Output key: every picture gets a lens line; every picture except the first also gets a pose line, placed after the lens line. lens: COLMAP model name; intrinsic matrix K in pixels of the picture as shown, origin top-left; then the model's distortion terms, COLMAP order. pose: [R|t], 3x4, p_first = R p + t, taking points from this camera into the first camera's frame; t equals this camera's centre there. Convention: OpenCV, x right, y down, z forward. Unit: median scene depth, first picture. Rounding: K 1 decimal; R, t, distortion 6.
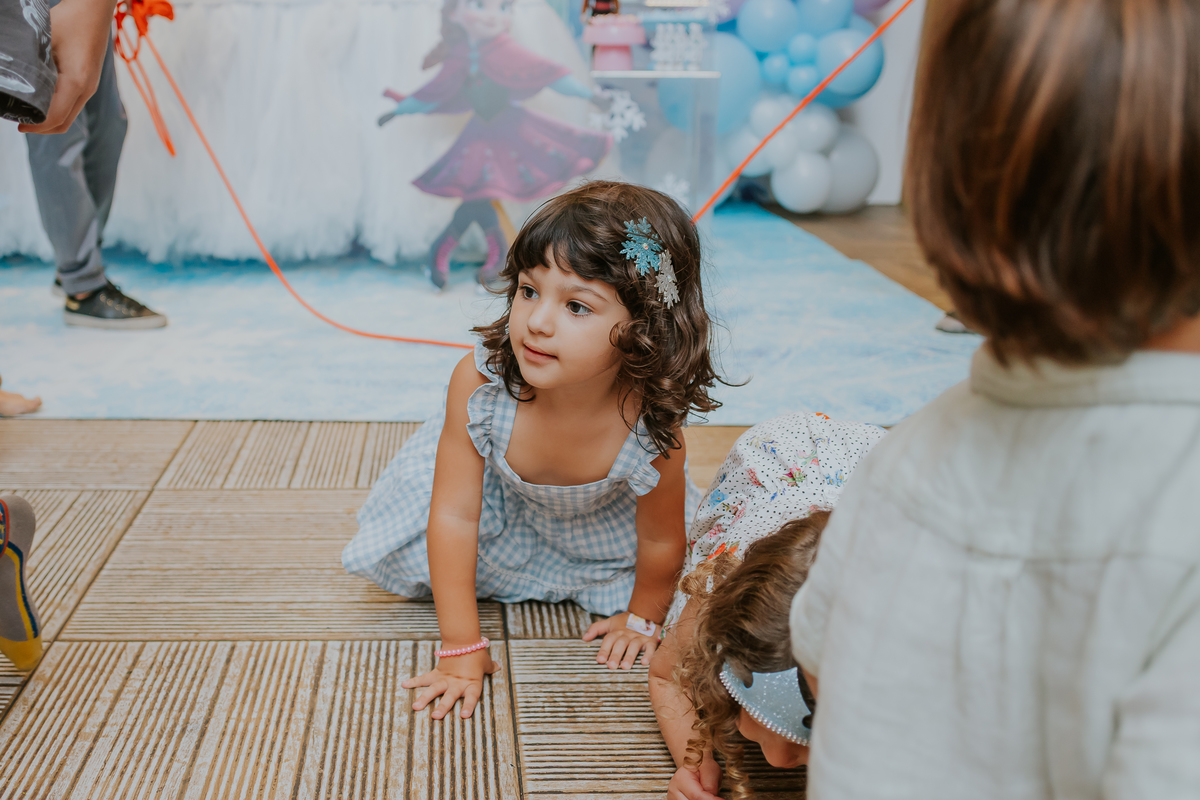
lens RADIAL K [[1280.4, 0, 467.3], [0, 1280.4, 396.9], [0, 0, 1]] dist [-0.036693, 0.018446]
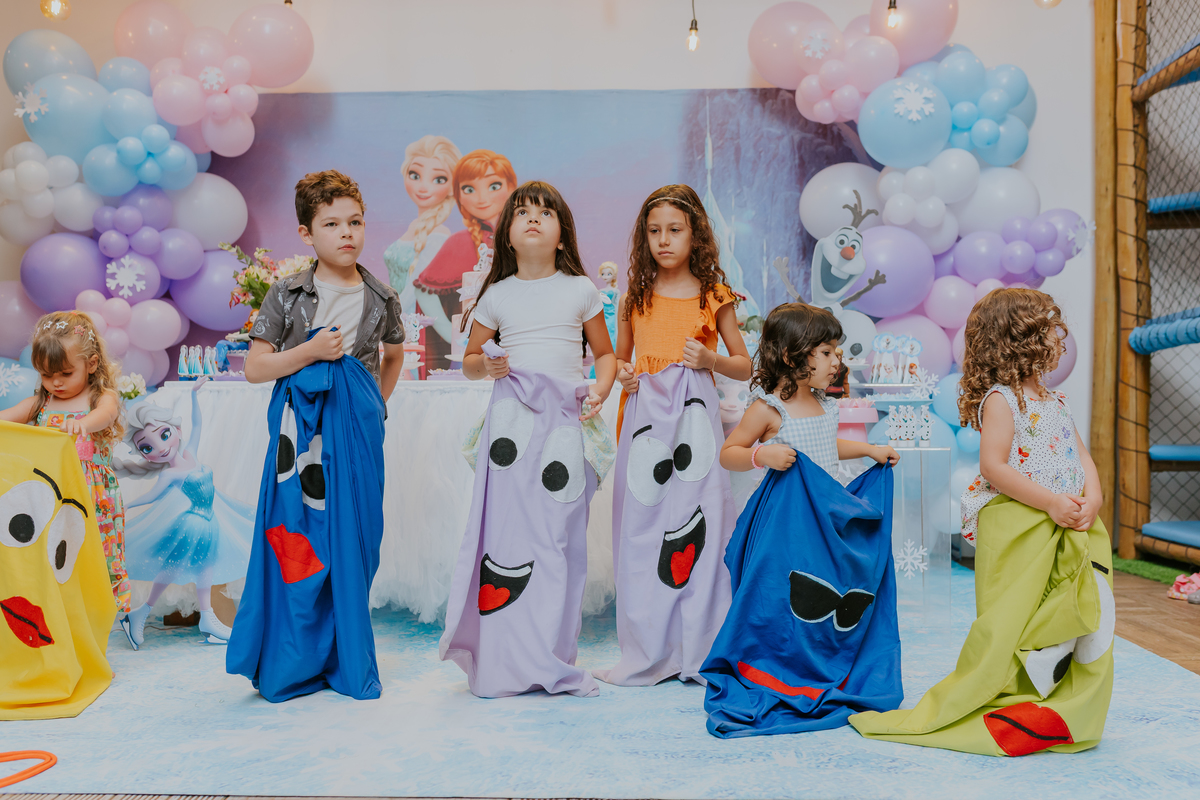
lens RADIAL K [[1135.9, 0, 610.1], [0, 1135.9, 402.2], [0, 0, 1]] dist [-0.002854, 0.005406]
pose [[0.999870, -0.007005, -0.014539, -0.183664], [0.002750, 0.961661, -0.274227, -0.056009], [0.015902, 0.274152, 0.961555, 0.102755]]
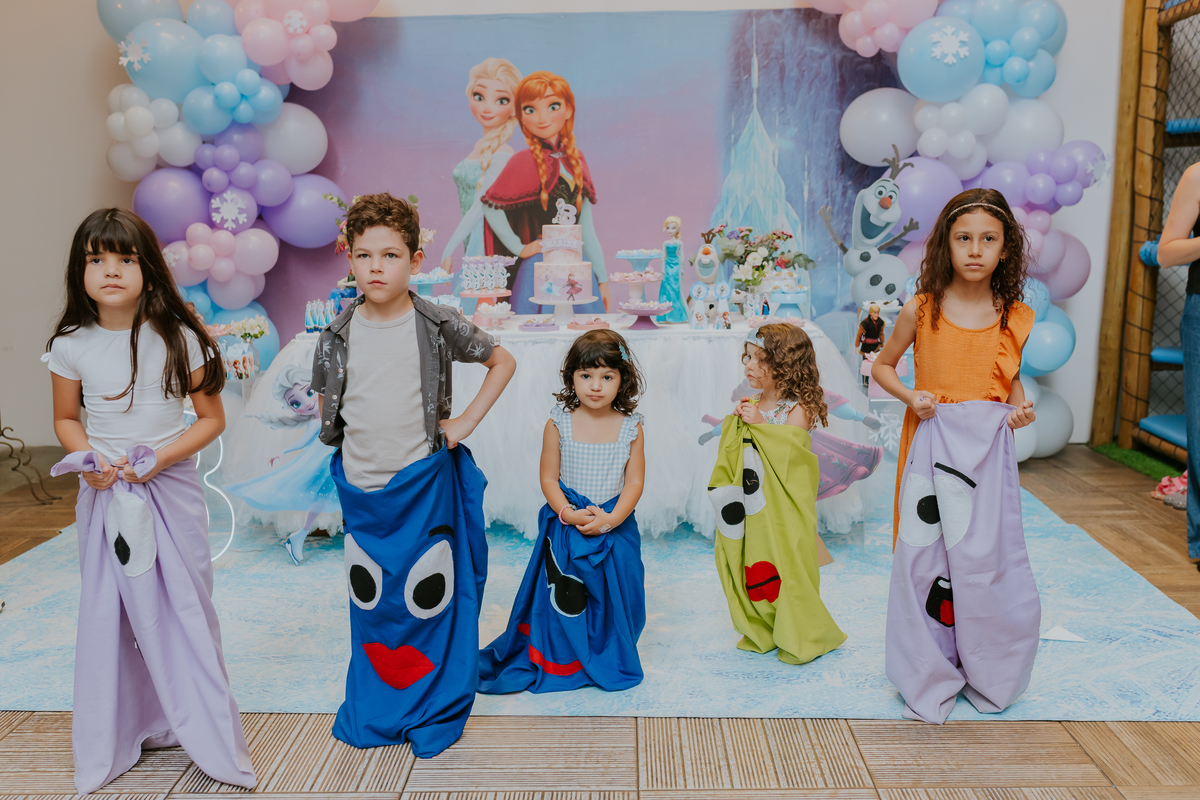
lens RADIAL K [[1162.6, 0, 604.6], [0, 1162.6, 402.0], [0, 0, 1]] dist [-0.004479, 0.011490]
pose [[0.999352, -0.013290, -0.033454, -0.309001], [0.009715, 0.994441, -0.104848, -0.294740], [0.034661, 0.104455, 0.993925, -0.447293]]
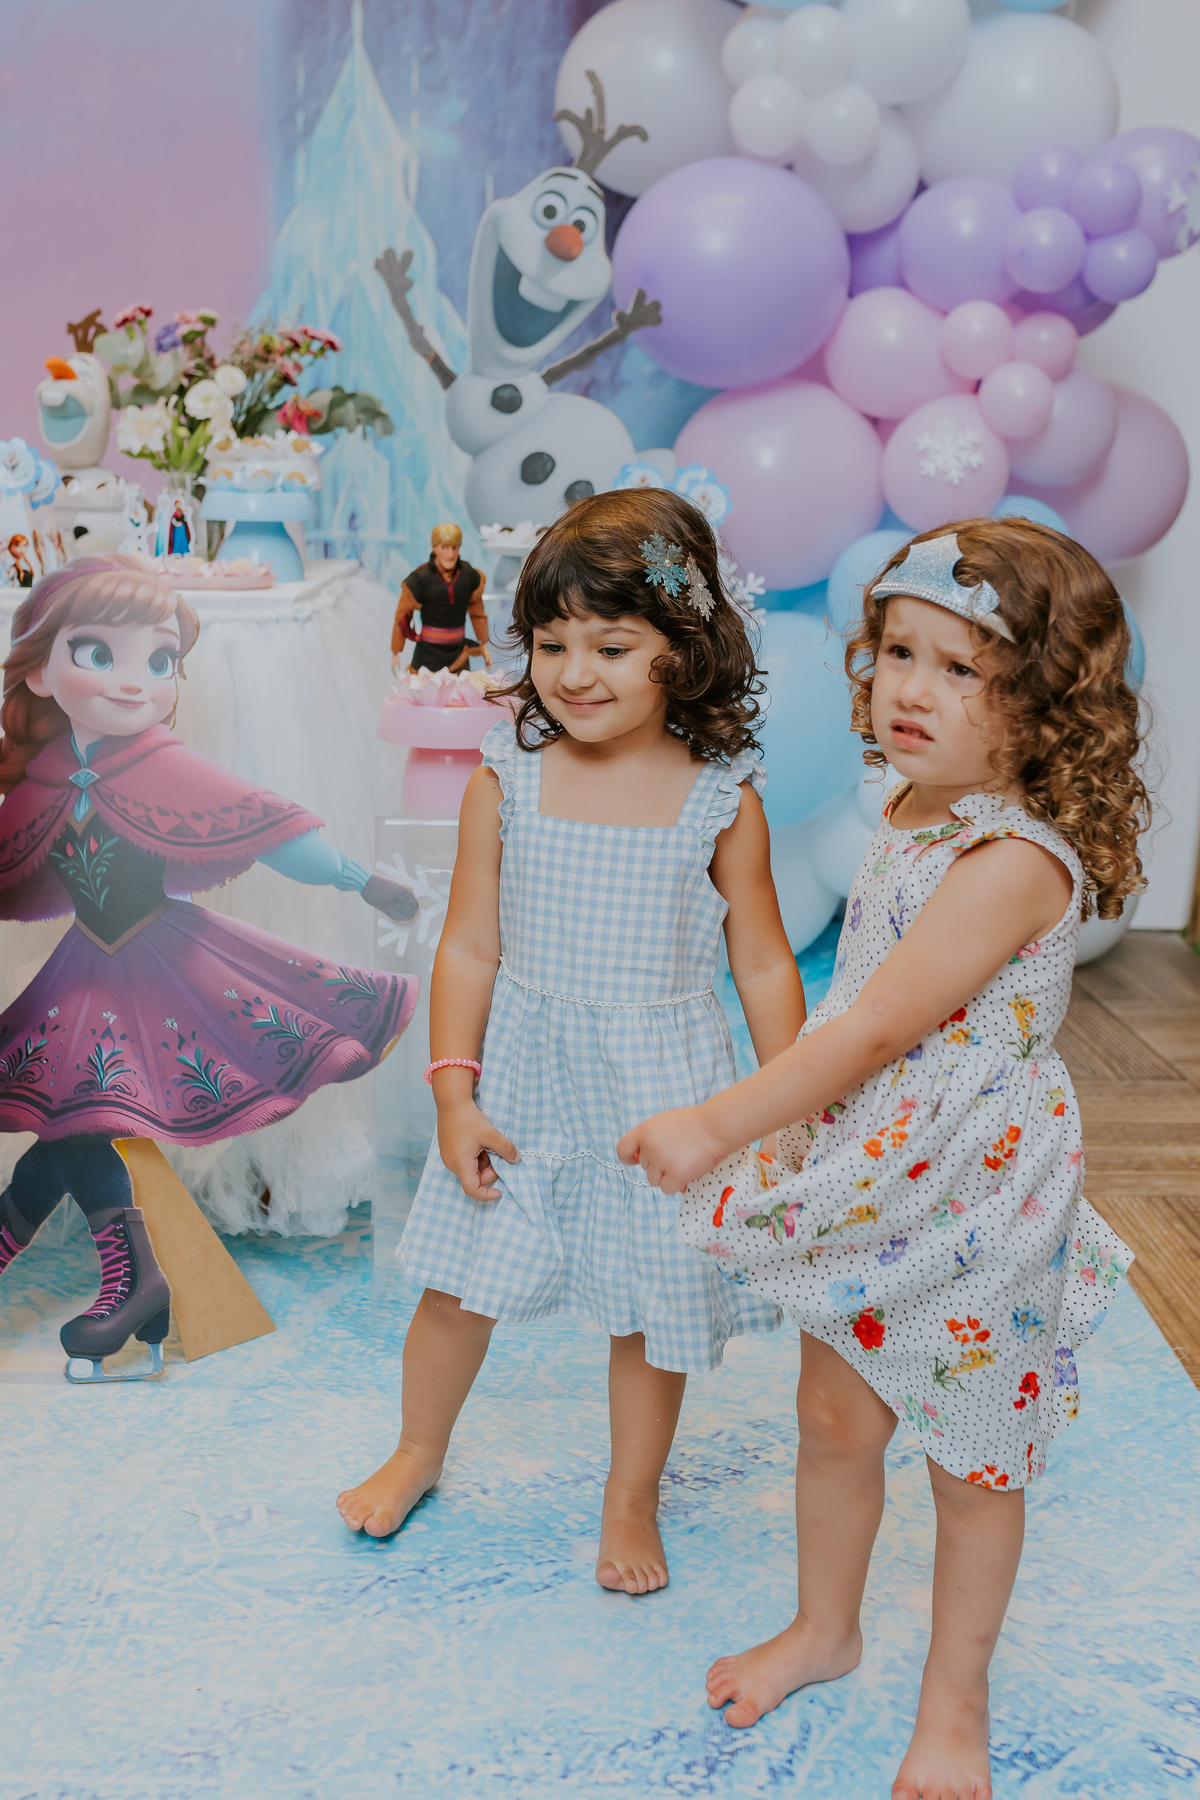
lens RADIAL K [[2082.2, 0, 583.9], [0, 2082.2, 807.3], [0, 0, 1]] dist [0.000084, -0.002990]
pose [[0.999641, 0.012812, 0.023511, 0.332856], [-0.010514, 0.995382, -0.095417, -0.446603], [-0.024625, 0.095135, 0.995160, 0.776526]]
